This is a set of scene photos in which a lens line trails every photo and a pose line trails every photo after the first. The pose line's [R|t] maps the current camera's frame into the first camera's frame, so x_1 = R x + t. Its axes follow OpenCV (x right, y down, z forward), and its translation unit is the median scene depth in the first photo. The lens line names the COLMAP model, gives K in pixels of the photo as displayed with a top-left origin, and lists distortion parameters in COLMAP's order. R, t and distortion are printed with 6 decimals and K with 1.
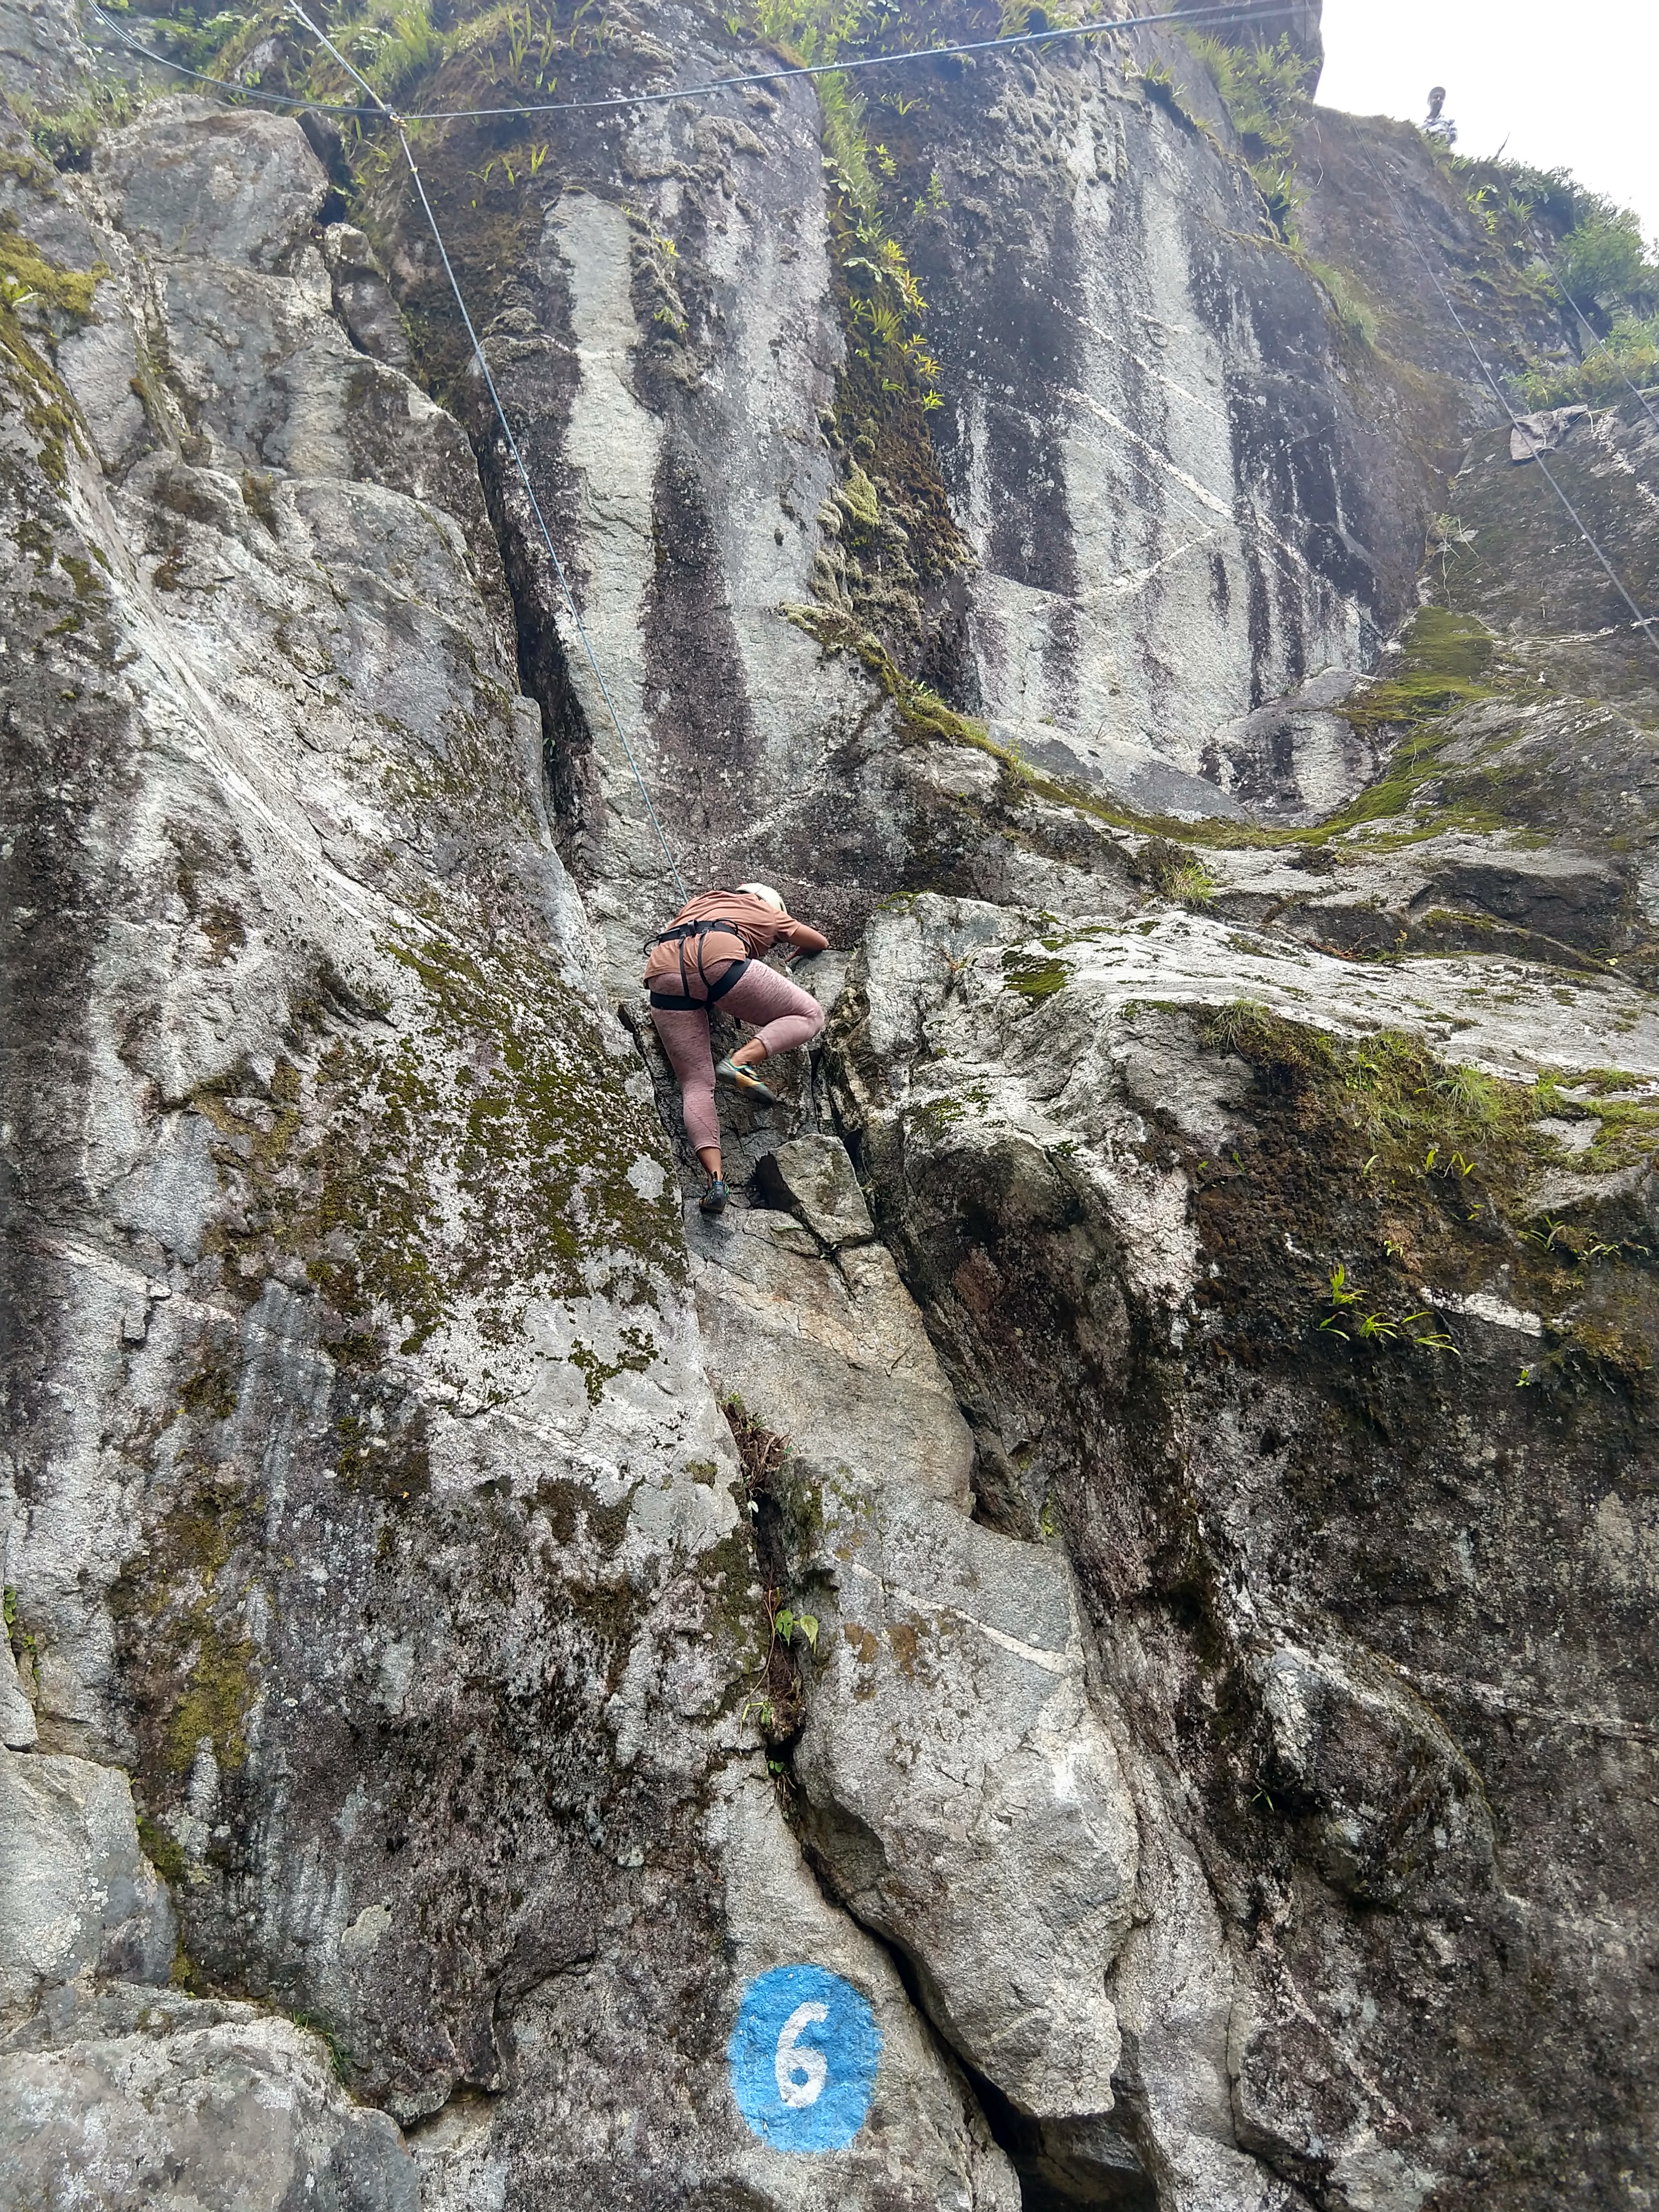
lens RADIAL K [[1571.8, 0, 829.5], [0, 1571.8, 1106.0], [0, 0, 1]] dist [0.017111, 0.000820]
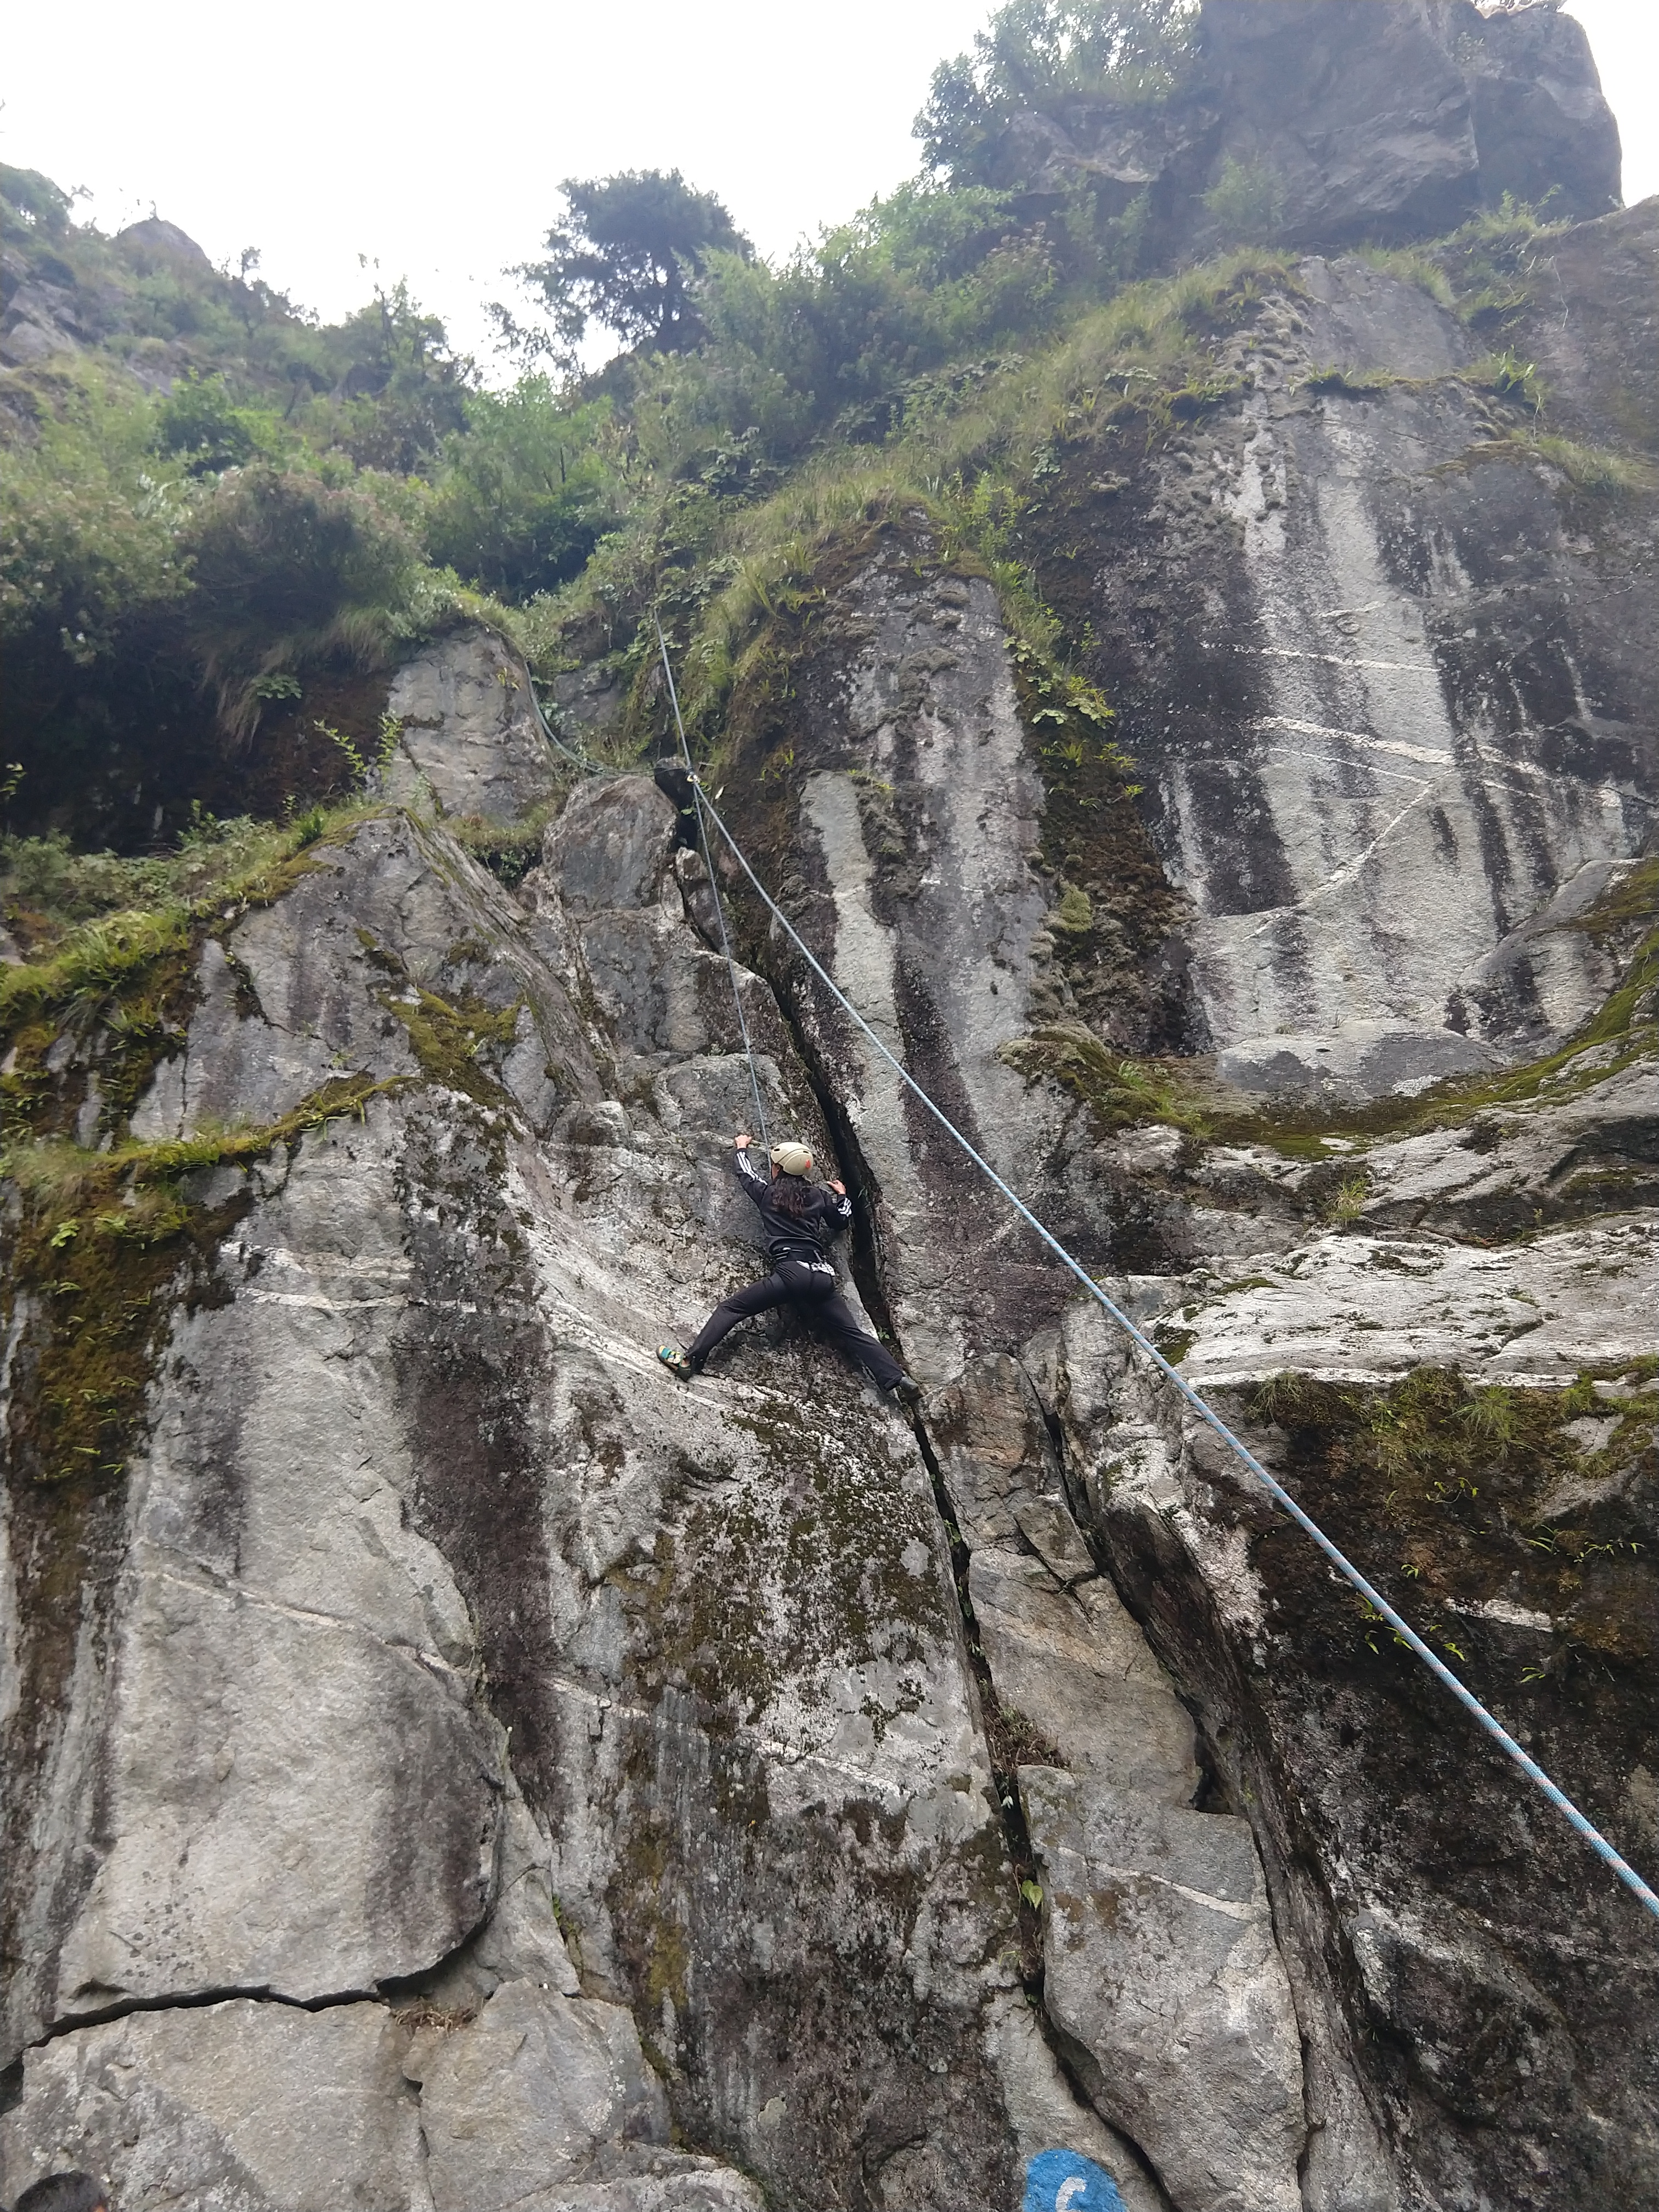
lens RADIAL K [[1584.9, 0, 876.9], [0, 1584.9, 1103.1], [0, 0, 1]] dist [-0.015093, 0.040417]
pose [[0.859709, -0.243512, -0.449002, 0.653288], [0.225064, 0.969704, -0.094977, -0.246177], [0.458527, -0.019402, 0.888469, -0.295170]]
